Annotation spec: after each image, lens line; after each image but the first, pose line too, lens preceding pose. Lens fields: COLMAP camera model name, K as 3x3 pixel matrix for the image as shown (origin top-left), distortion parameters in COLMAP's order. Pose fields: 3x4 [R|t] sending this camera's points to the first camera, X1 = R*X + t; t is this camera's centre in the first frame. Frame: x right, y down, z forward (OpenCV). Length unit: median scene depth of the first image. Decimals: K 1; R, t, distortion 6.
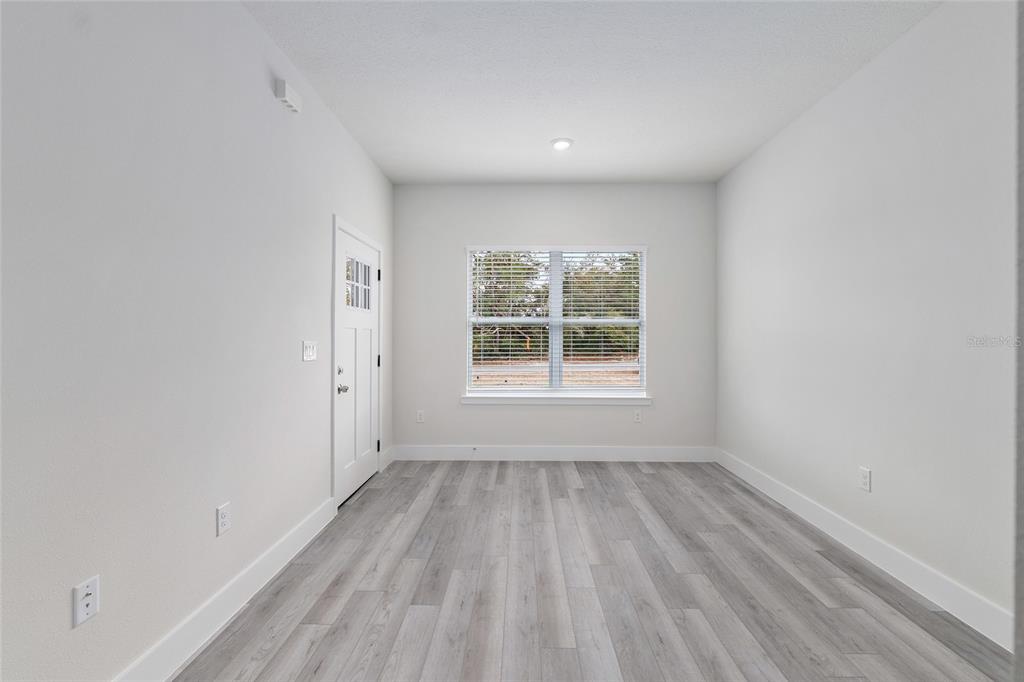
lens RADIAL K [[443.5, 0, 514.6], [0, 443.5, 336.4], [0, 0, 1]] dist [-0.002558, 0.000041]
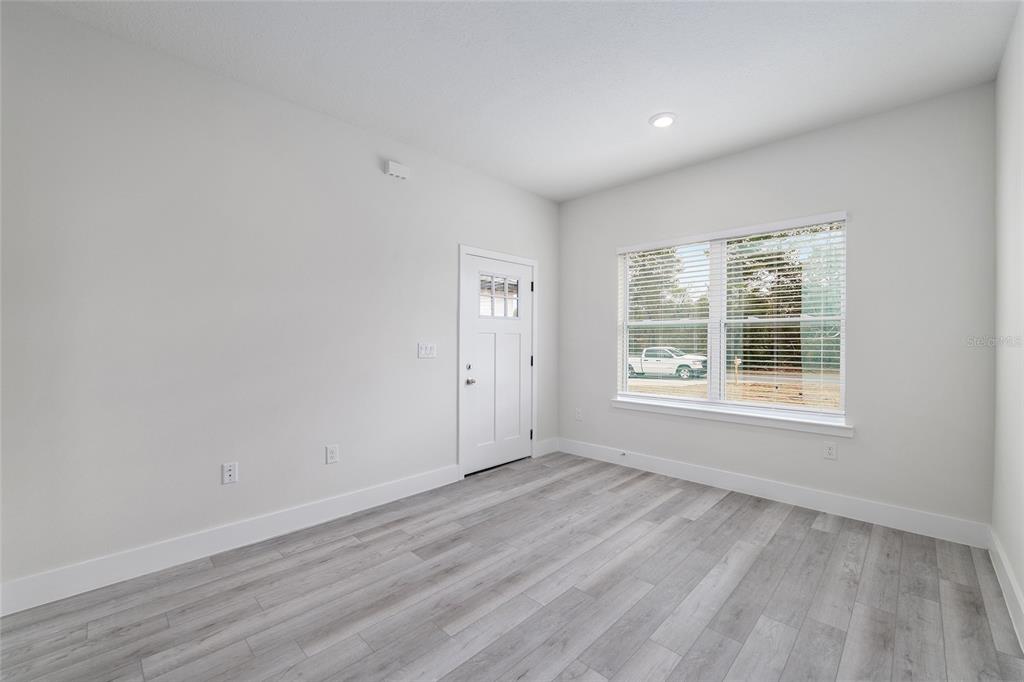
lens RADIAL K [[420.5, 0, 511.3], [0, 420.5, 342.9], [0, 0, 1]] dist [-0.008908, 0.000223]
pose [[0.725327, 0.003884, -0.688394, 0.482034], [0.000320, 0.999982, 0.005979, 0.001797], [0.688404, -0.004557, 0.725313, 0.200398]]
